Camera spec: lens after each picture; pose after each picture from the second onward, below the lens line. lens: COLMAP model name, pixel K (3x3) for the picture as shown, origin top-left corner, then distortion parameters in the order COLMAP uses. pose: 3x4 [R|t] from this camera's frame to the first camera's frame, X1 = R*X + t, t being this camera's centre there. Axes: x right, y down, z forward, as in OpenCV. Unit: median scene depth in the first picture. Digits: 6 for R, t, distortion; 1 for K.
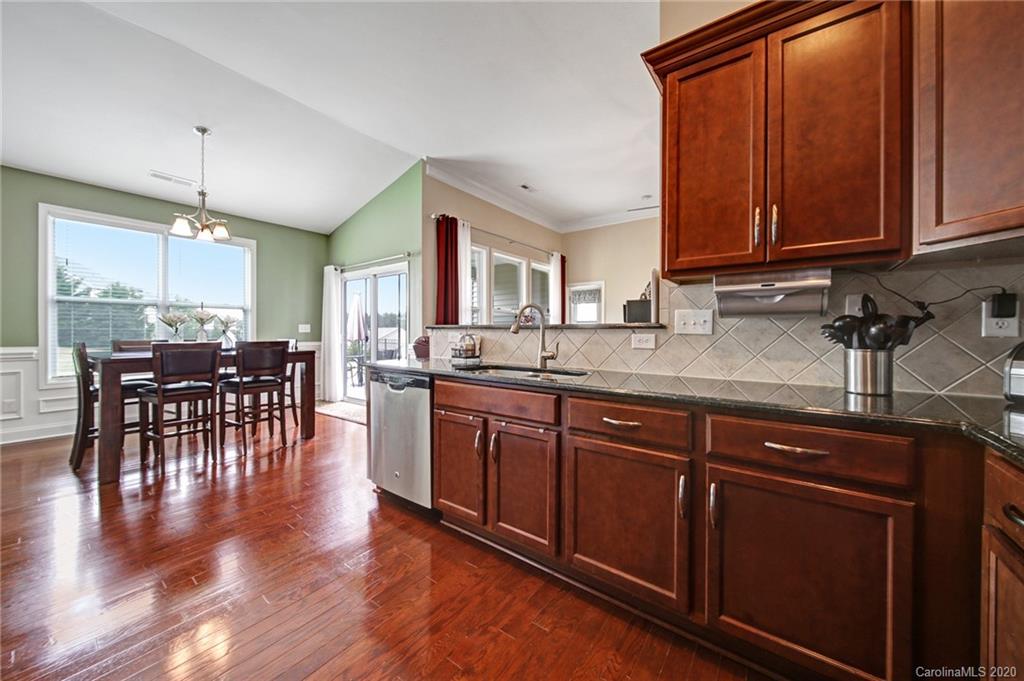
lens RADIAL K [[366.5, 0, 509.6], [0, 366.5, 332.5], [0, 0, 1]] dist [0.002074, 0.000057]
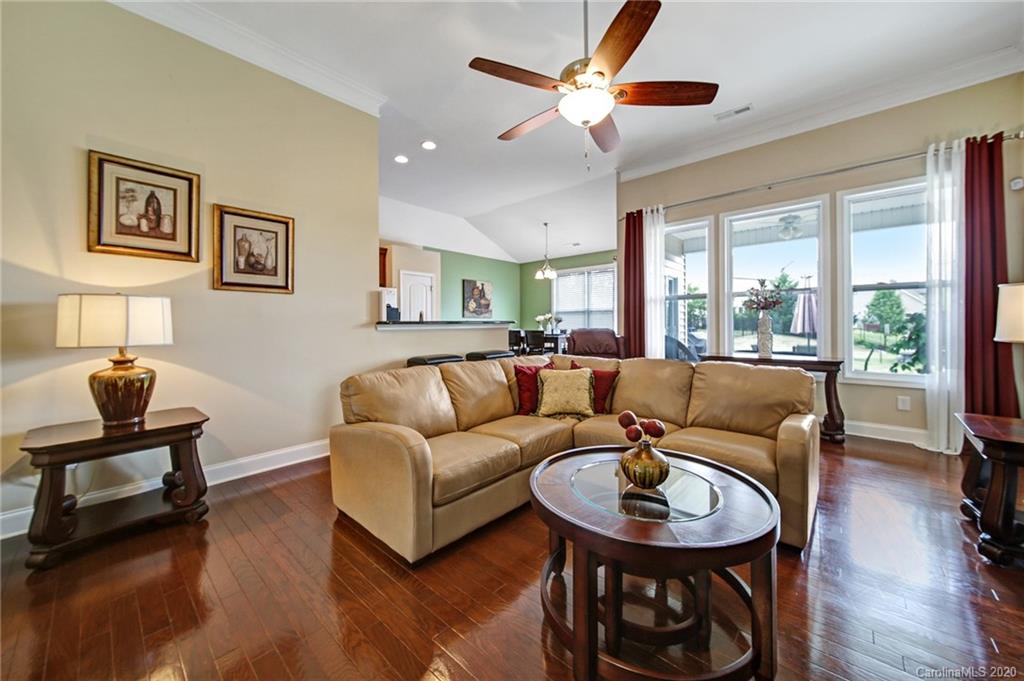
lens RADIAL K [[366.6, 0, 511.1], [0, 366.6, 339.0], [0, 0, 1]] dist [0.000477, -0.000032]
pose [[-0.090984, 0.037866, -0.995132, 2.454527], [0.005742, 0.999280, 0.037499, -0.001798], [0.995836, -0.002302, -0.091136, 2.038734]]
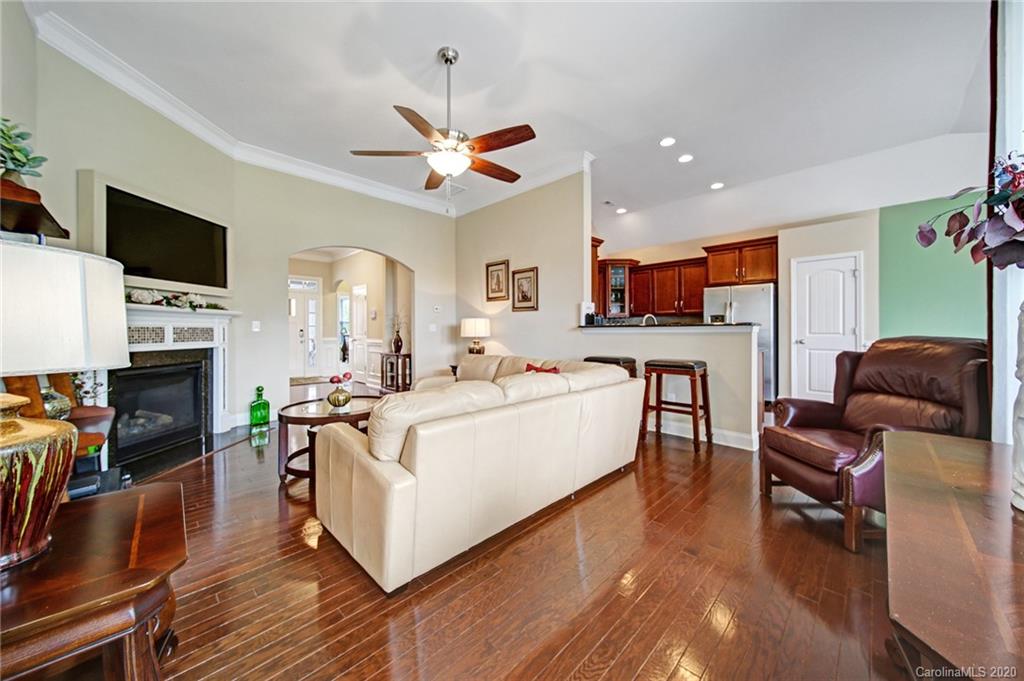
lens RADIAL K [[366.5, 0, 509.6], [0, 366.5, 332.5], [0, 0, 1]] dist [0.002074, 0.000057]
pose [[-0.990091, -0.000180, 0.140428, 0.647398], [0.000761, 0.999978, 0.006649, 0.000822], [-0.140426, 0.006690, -0.990069, 3.787869]]
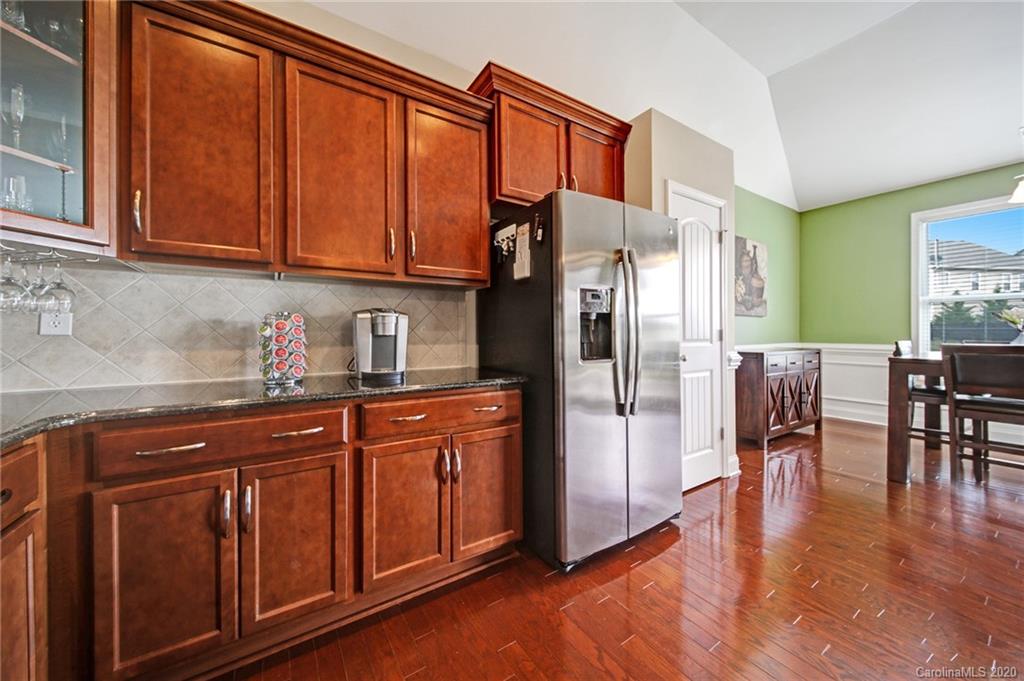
lens RADIAL K [[366.5, 0, 509.6], [0, 366.5, 332.5], [0, 0, 1]] dist [0.002074, 0.000057]
pose [[-0.332611, 0.001066, -0.943064, 0.319066], [0.002034, 0.999998, 0.000413, -0.001734], [0.943062, -0.001781, -0.332612, 0.485008]]
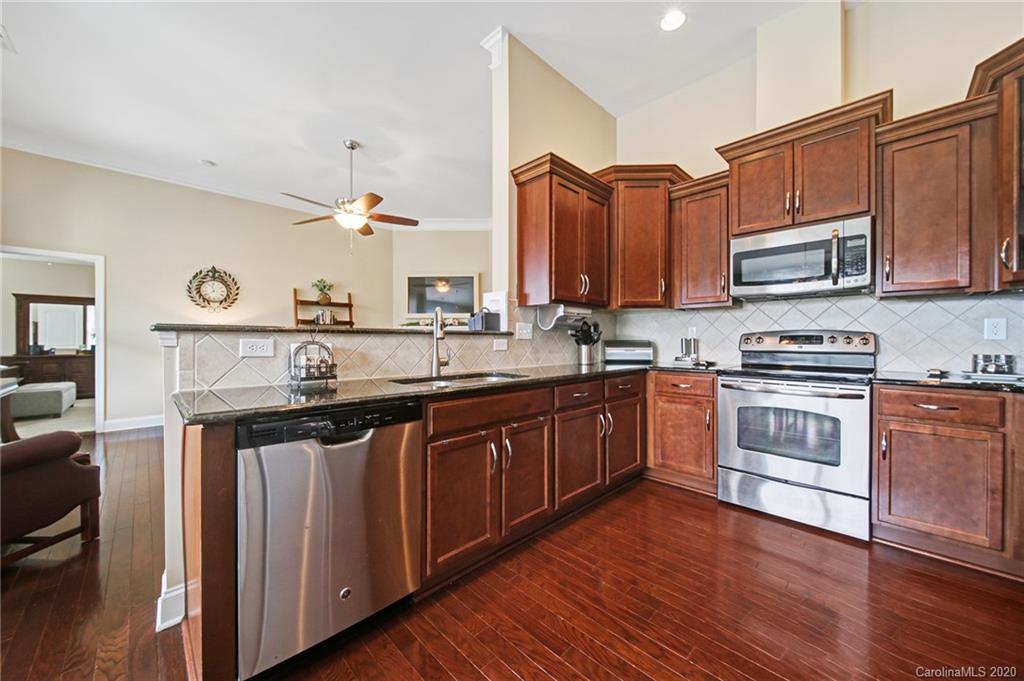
lens RADIAL K [[372.6, 0, 512.0], [0, 372.6, 340.5], [0, 0, 1]] dist [0.000950, -0.000018]
pose [[0.143505, -0.008597, 0.989612, -1.054081], [0.001537, 0.999963, 0.008464, -0.002994], [-0.989648, 0.000306, 0.143513, 0.844017]]
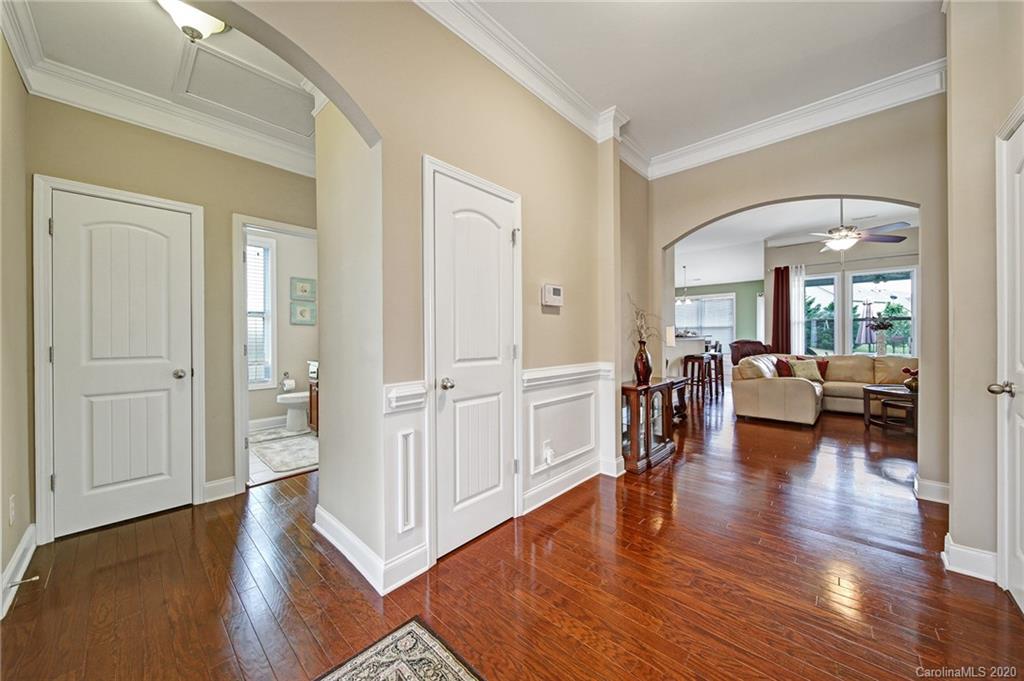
lens RADIAL K [[366.6, 0, 511.1], [0, 366.6, 339.0], [0, 0, 1]] dist [0.000477, -0.000032]
pose [[-0.080889, -0.000635, -0.996723, 4.239556], [0.005202, 0.999986, -0.001060, -0.003008], [0.996710, -0.005271, -0.080885, -0.191299]]
